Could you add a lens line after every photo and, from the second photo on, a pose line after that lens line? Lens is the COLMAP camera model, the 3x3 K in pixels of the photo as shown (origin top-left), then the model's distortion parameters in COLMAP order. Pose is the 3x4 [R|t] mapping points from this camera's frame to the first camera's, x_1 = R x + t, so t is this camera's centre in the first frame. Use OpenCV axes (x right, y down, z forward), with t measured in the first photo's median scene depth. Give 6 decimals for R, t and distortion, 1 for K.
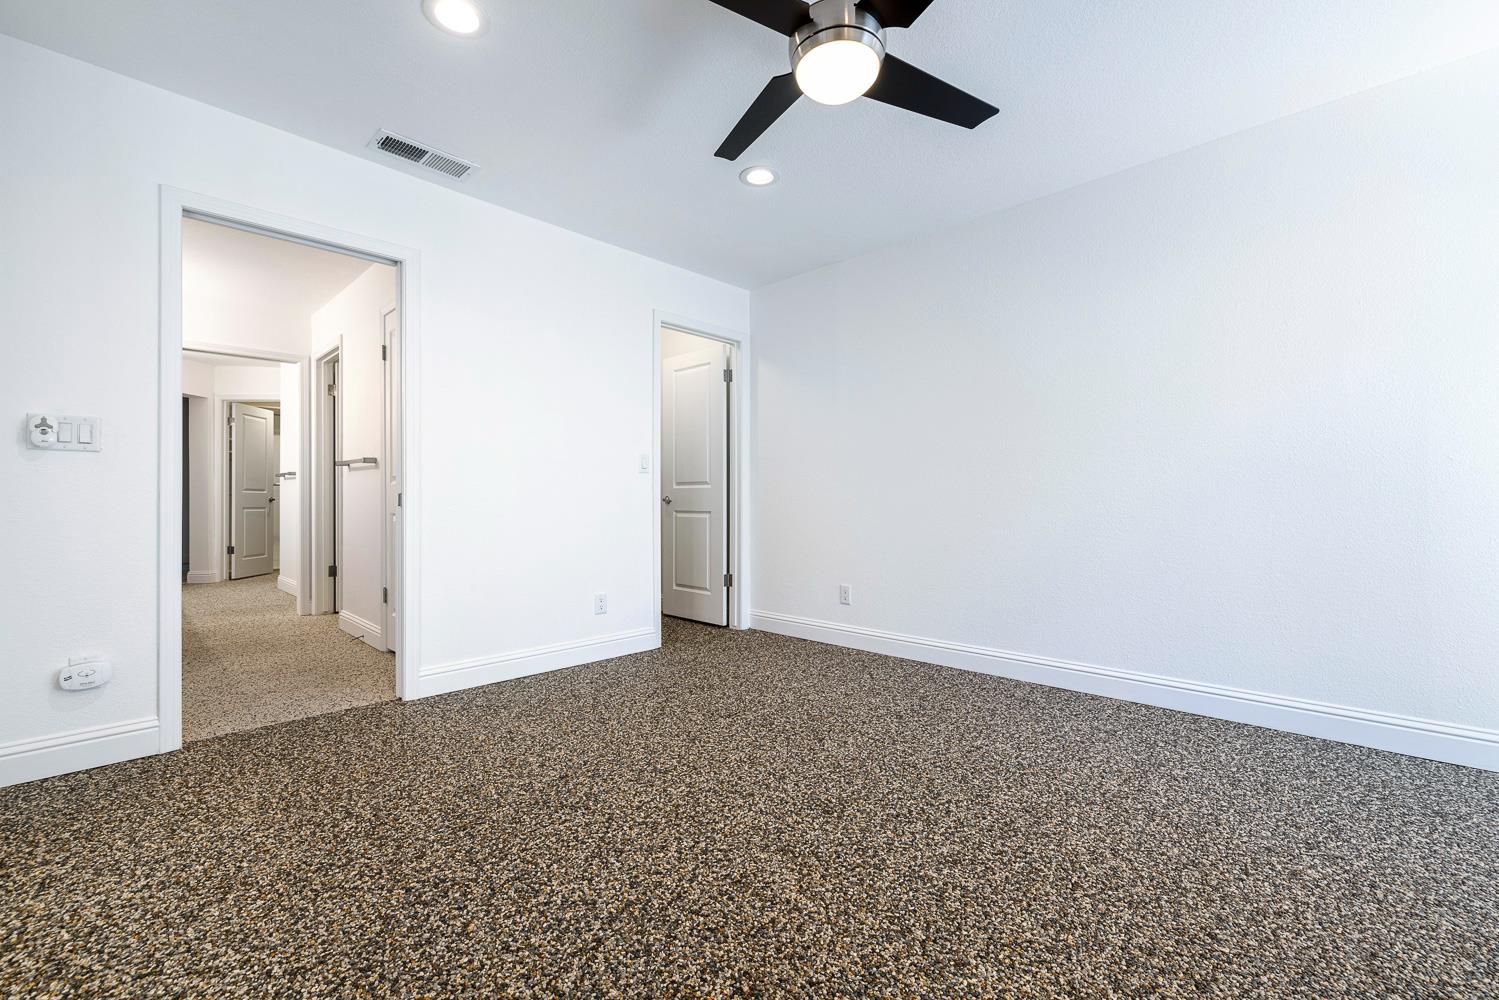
lens RADIAL K [[639.3, 0, 750.3], [0, 639.3, 498.9], [0, 0, 1]] dist [-0.000649, -0.000025]
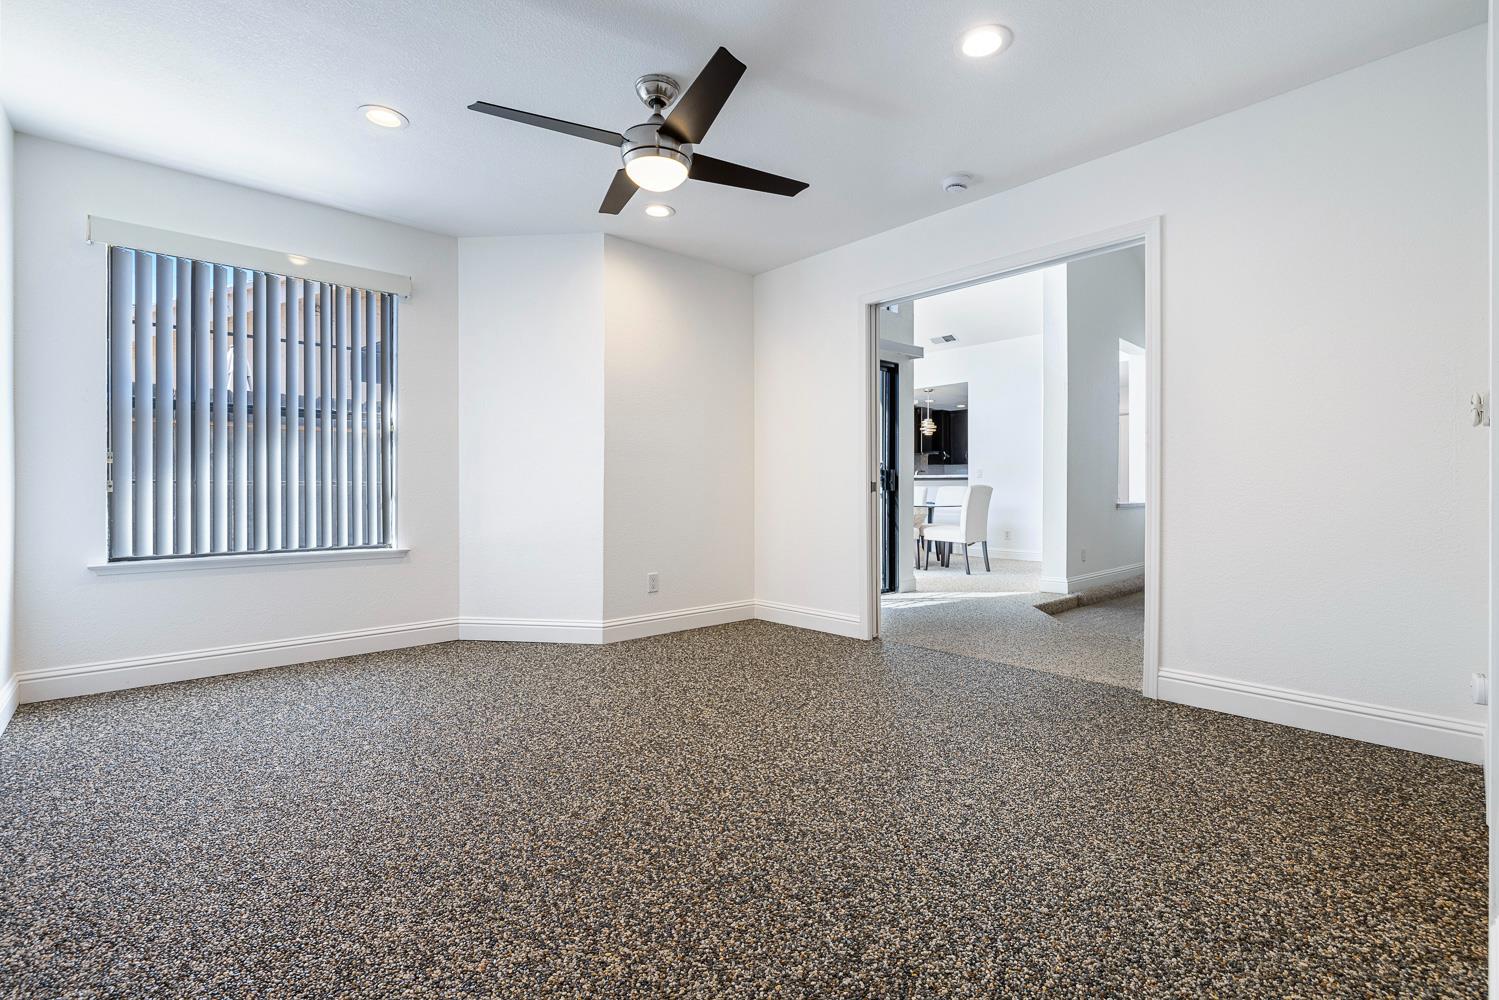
lens RADIAL K [[671.1, 0, 749.6], [0, 671.1, 495.4], [0, 0, 1]] dist [-0.003956, 0.001936]
pose [[-0.997933, 0.004384, 0.064121, -0.132441], [0.005063, 0.999933, 0.010430, 0.002632], [-0.064071, 0.010733, -0.997888, 2.176468]]
